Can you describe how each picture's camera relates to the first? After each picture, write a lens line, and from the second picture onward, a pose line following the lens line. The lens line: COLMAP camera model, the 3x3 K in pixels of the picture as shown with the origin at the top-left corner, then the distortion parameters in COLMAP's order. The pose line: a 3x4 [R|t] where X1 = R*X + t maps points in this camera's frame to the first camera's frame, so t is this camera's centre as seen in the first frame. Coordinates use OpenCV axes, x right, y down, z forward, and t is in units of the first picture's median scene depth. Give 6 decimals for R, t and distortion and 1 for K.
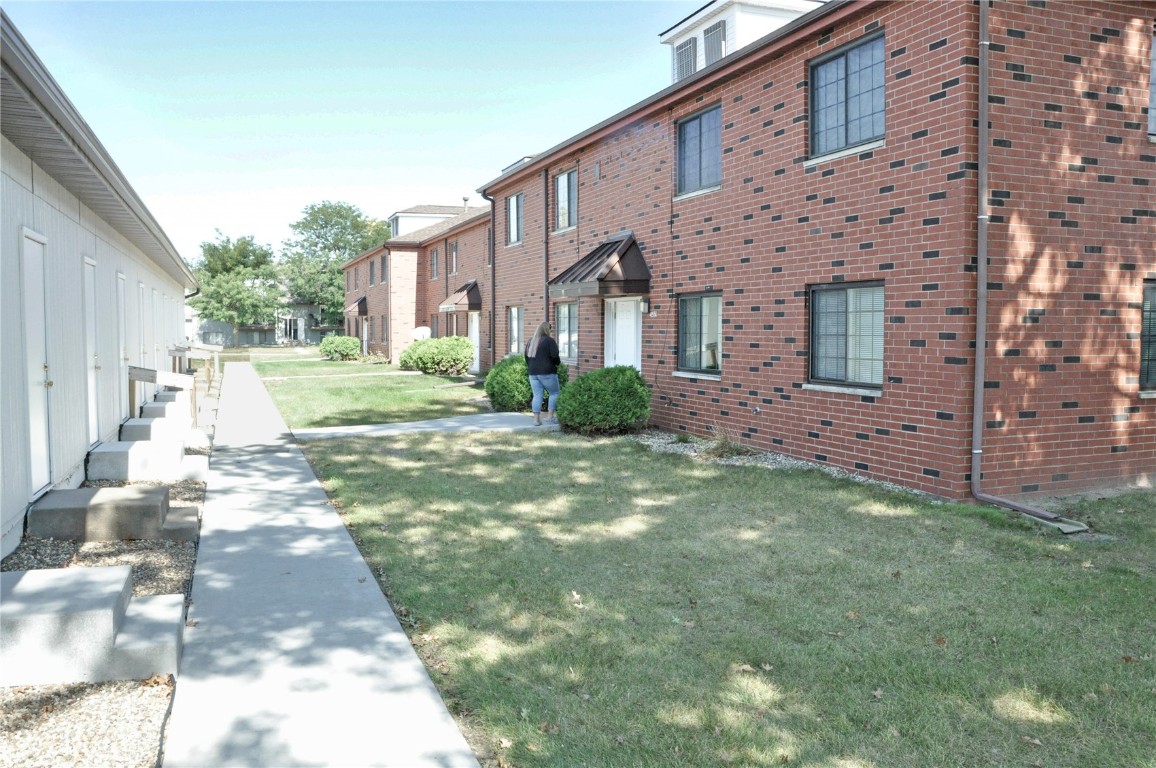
lens RADIAL K [[928.7, 0, 576.7], [0, 928.7, 381.0], [0, 0, 1]] dist [-0.097311, 0.011806]
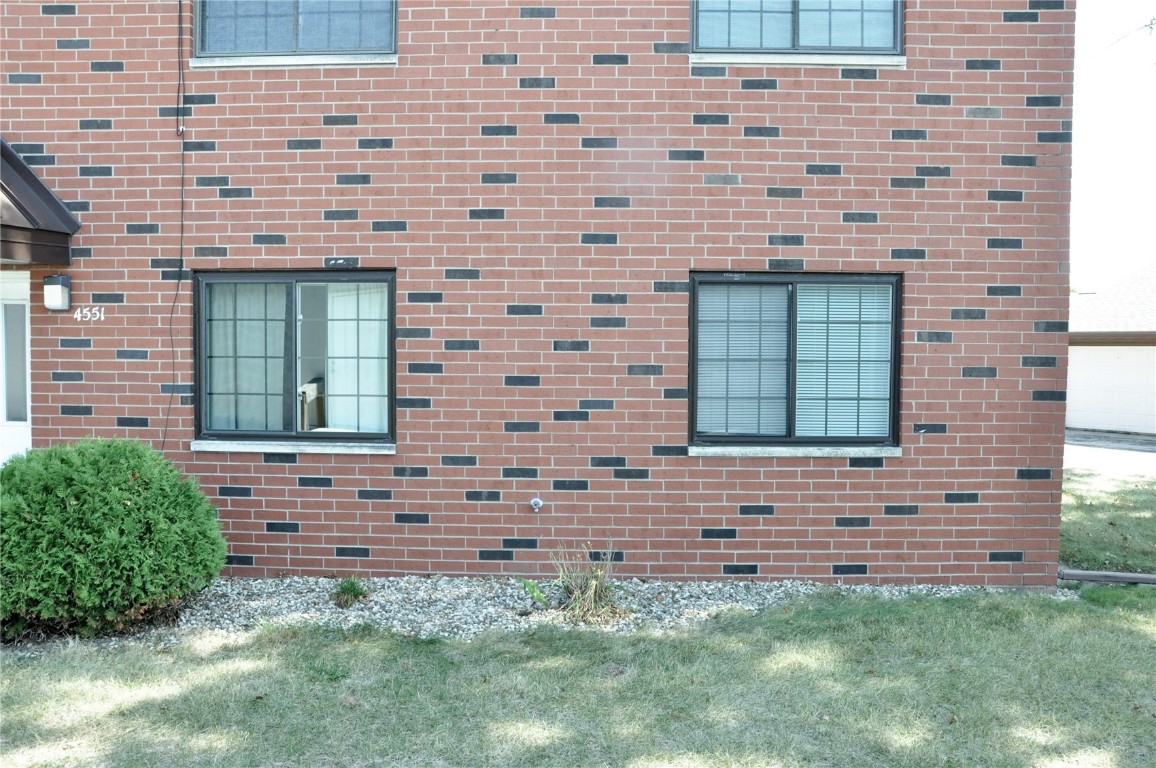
lens RADIAL K [[928.7, 0, 578.1], [0, 928.7, 388.0], [0, 0, 1]] dist [-0.097311, 0.011806]
pose [[0.379682, -0.038291, 0.924324, -0.302673], [0.046717, 0.998662, 0.022180, -0.048398], [-0.923937, 0.034760, 0.380963, 0.845053]]
